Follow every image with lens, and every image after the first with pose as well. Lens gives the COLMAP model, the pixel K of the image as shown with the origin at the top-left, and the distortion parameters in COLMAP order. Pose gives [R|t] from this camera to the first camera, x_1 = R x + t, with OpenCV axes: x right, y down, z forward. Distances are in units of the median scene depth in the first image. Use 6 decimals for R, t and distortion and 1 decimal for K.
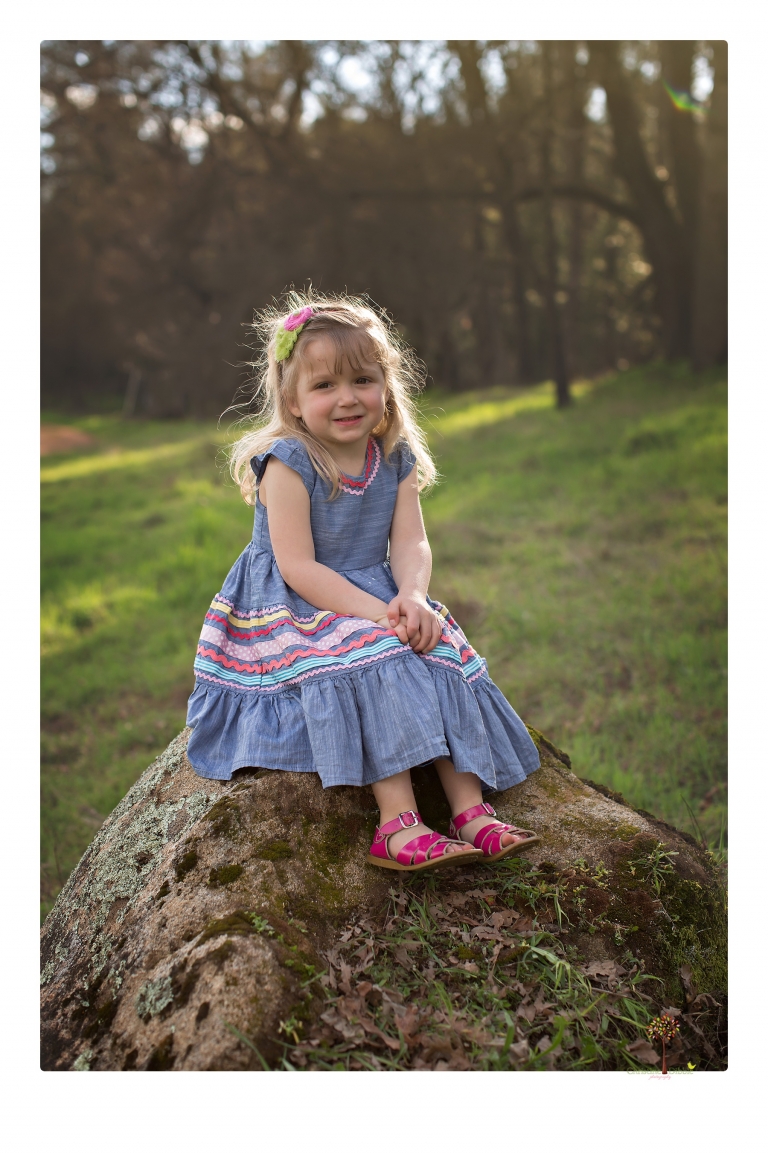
lens RADIAL K [[1503.7, 0, 389.8], [0, 1503.7, 559.9], [0, 0, 1]] dist [-0.181940, 0.381907]
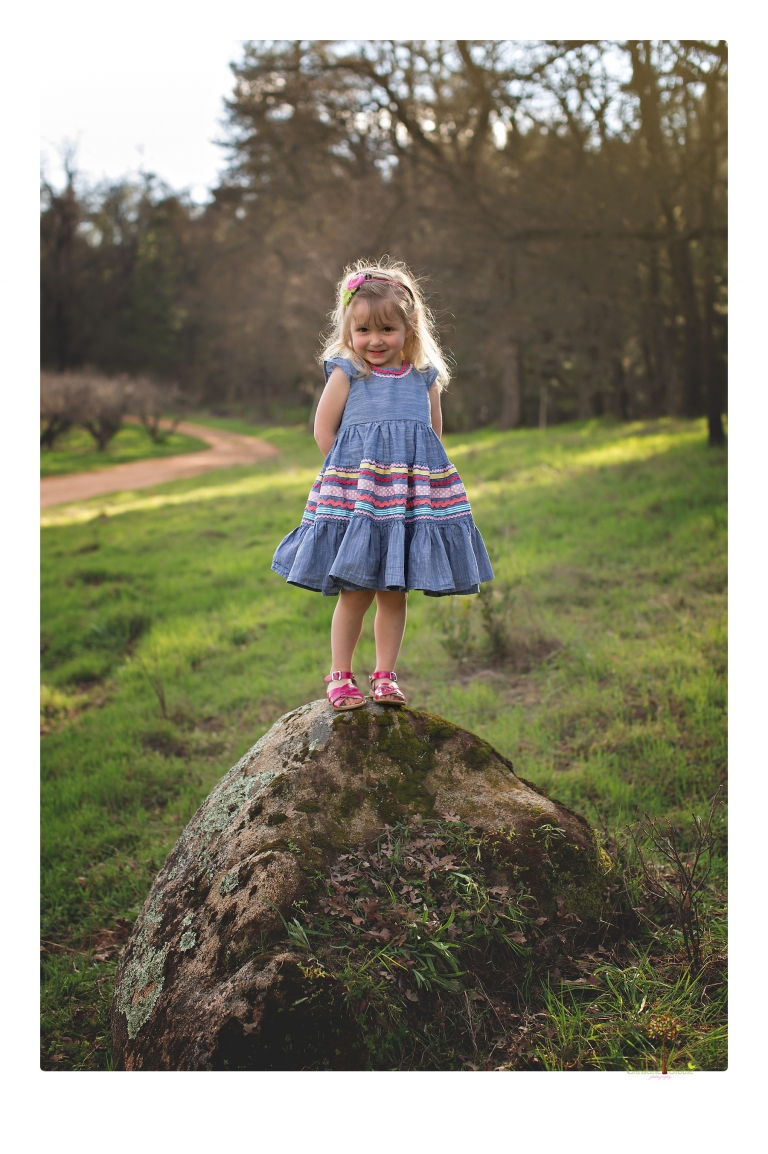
lens RADIAL K [[1503.7, 0, 389.8], [0, 1503.7, 559.9], [0, 0, 1]] dist [-0.181940, 0.381907]
pose [[0.991961, 0.039733, -0.120144, 0.194703], [-0.040687, 0.999157, -0.005498, -0.073498], [0.119824, 0.010342, 0.992741, -0.629823]]
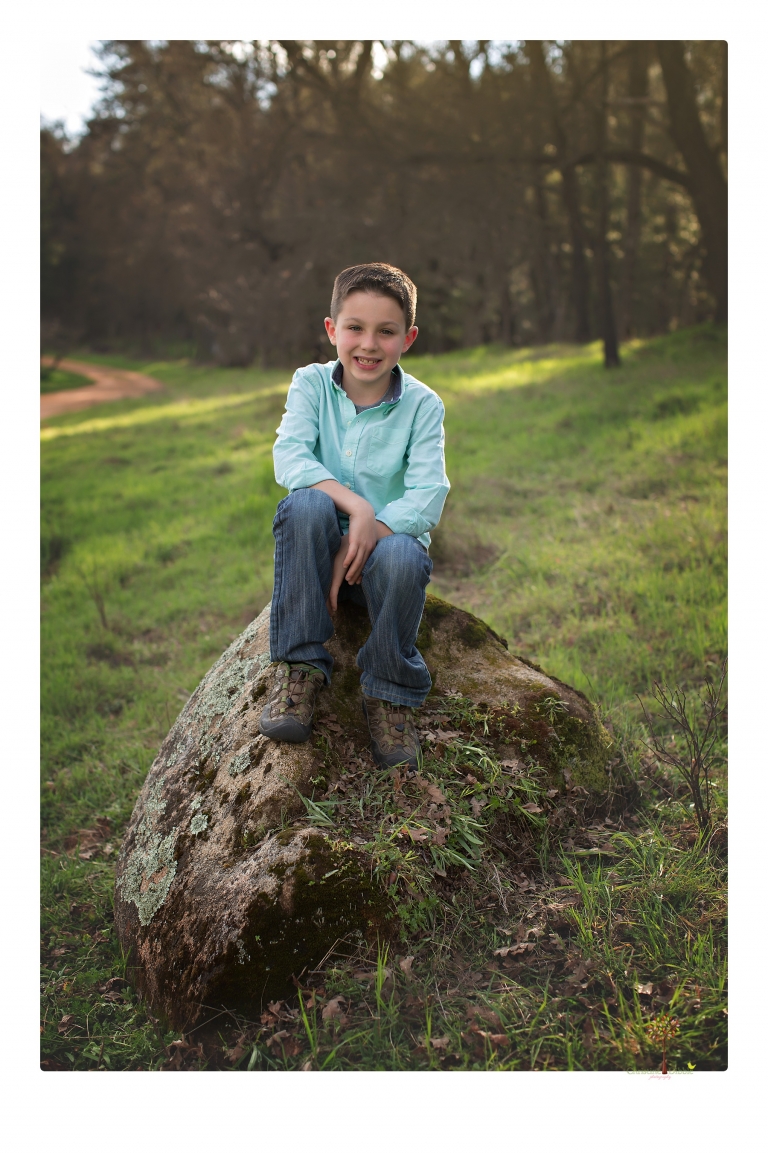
lens RADIAL K [[1503.7, 0, 389.8], [0, 1503.7, 559.9], [0, 0, 1]] dist [-0.181940, 0.381907]
pose [[0.998897, 0.022603, -0.041158, 0.069099], [-0.021155, 0.999153, 0.035288, -0.003994], [0.041921, -0.034379, 0.998529, -0.611454]]
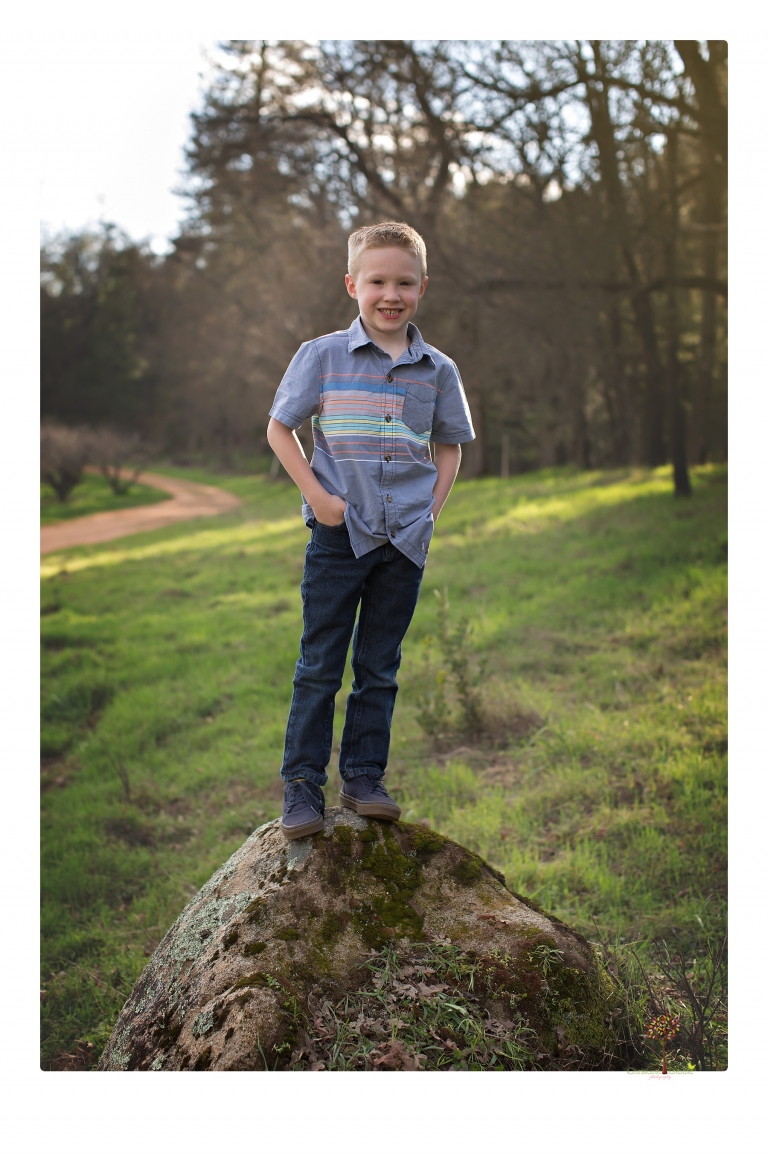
lens RADIAL K [[1503.7, 0, 389.8], [0, 1503.7, 559.9], [0, 0, 1]] dist [-0.181940, 0.381907]
pose [[0.994994, 0.027562, -0.096063, 0.157834], [-0.031291, 0.998806, -0.037529, -0.131964], [0.094914, 0.040347, 0.994668, -0.515665]]
